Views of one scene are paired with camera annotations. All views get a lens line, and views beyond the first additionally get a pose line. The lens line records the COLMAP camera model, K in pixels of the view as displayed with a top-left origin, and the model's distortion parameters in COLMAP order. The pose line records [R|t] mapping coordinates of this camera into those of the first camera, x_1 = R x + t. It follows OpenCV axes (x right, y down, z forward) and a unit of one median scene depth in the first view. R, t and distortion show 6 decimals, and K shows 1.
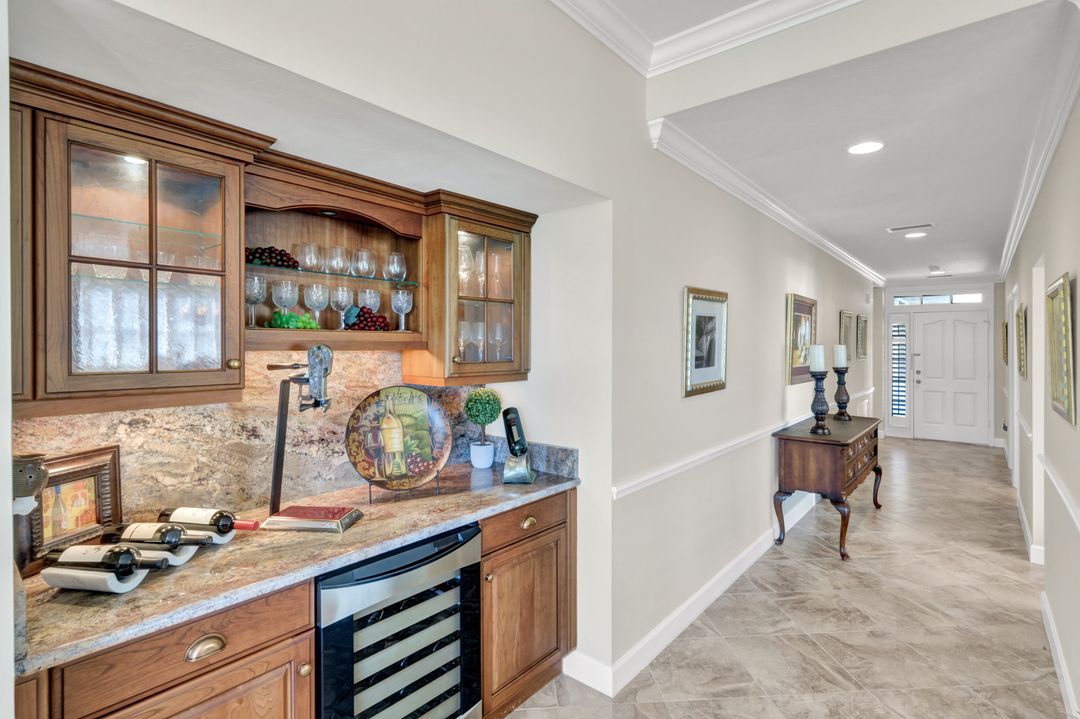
lens RADIAL K [[505.3, 0, 537.0], [0, 505.3, 346.6], [0, 0, 1]] dist [-0.012471, 0.000312]
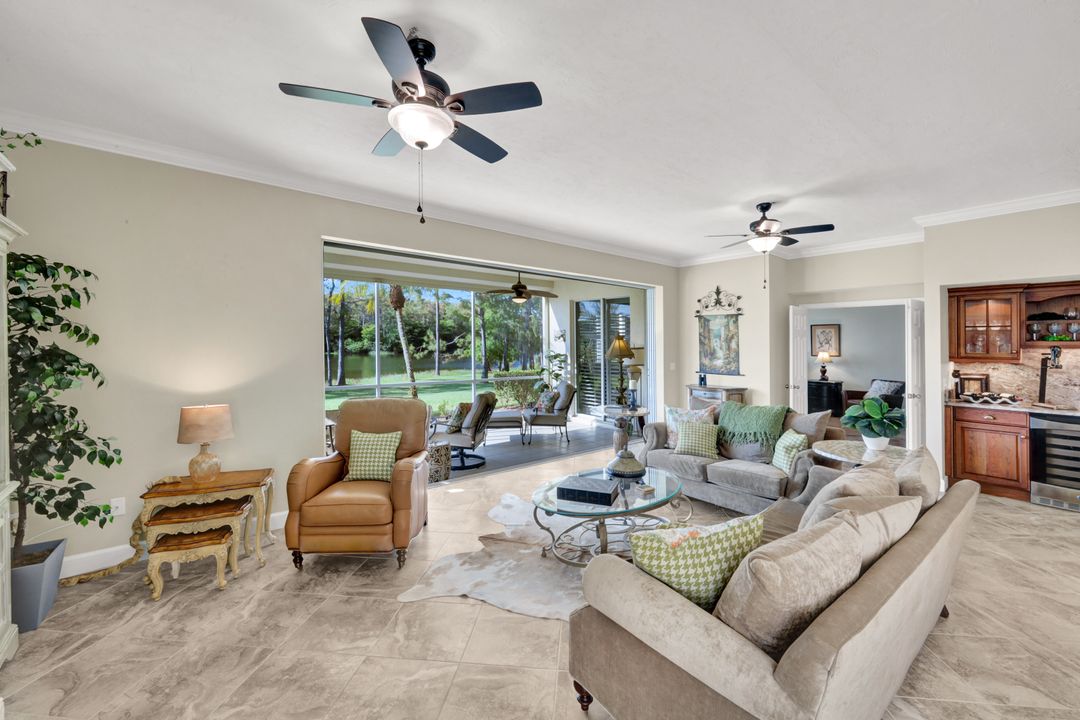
lens RADIAL K [[444.9, 0, 546.2], [0, 444.9, 348.0], [0, 0, 1]] dist [0.008687, -0.000517]
pose [[-0.163921, 0.005799, -0.986456, 1.096873], [-0.007974, 0.999942, 0.007203, 0.003886], [0.986441, 0.009047, -0.163865, -0.620377]]
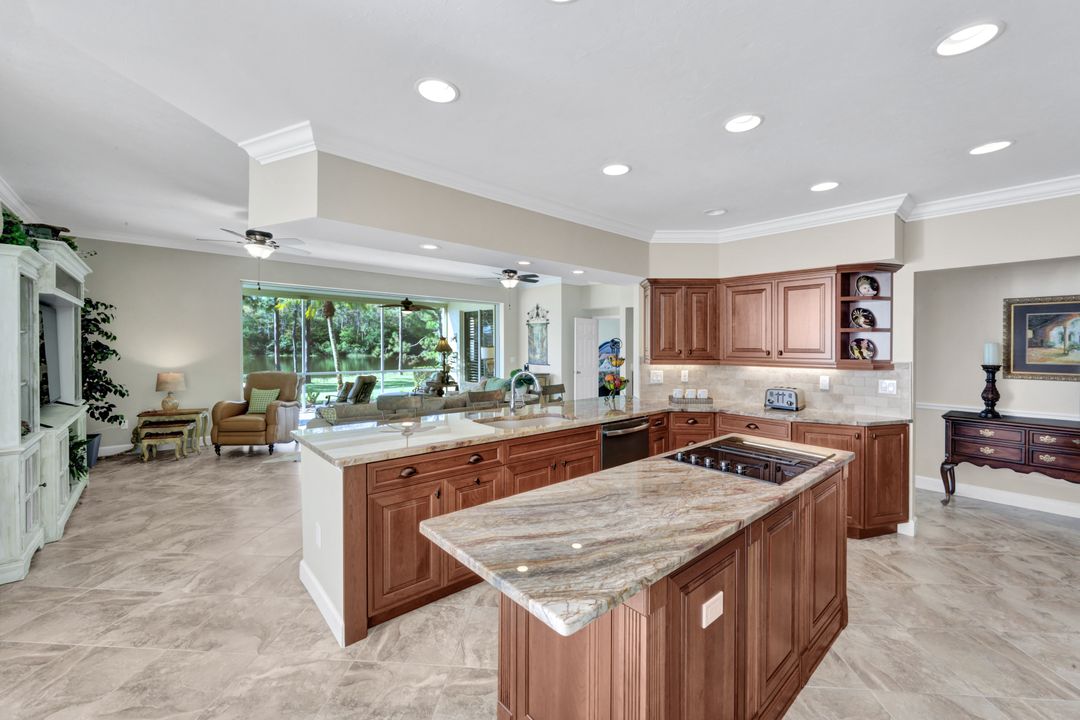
lens RADIAL K [[434.1, 0, 542.7], [0, 434.1, 348.4], [0, 0, 1]] dist [-0.004102, 0.000097]
pose [[-0.123766, 0.000278, -0.992311, 1.697091], [-0.009002, 0.999958, 0.001403, 0.018284], [0.992271, 0.009106, -0.123759, 0.067459]]
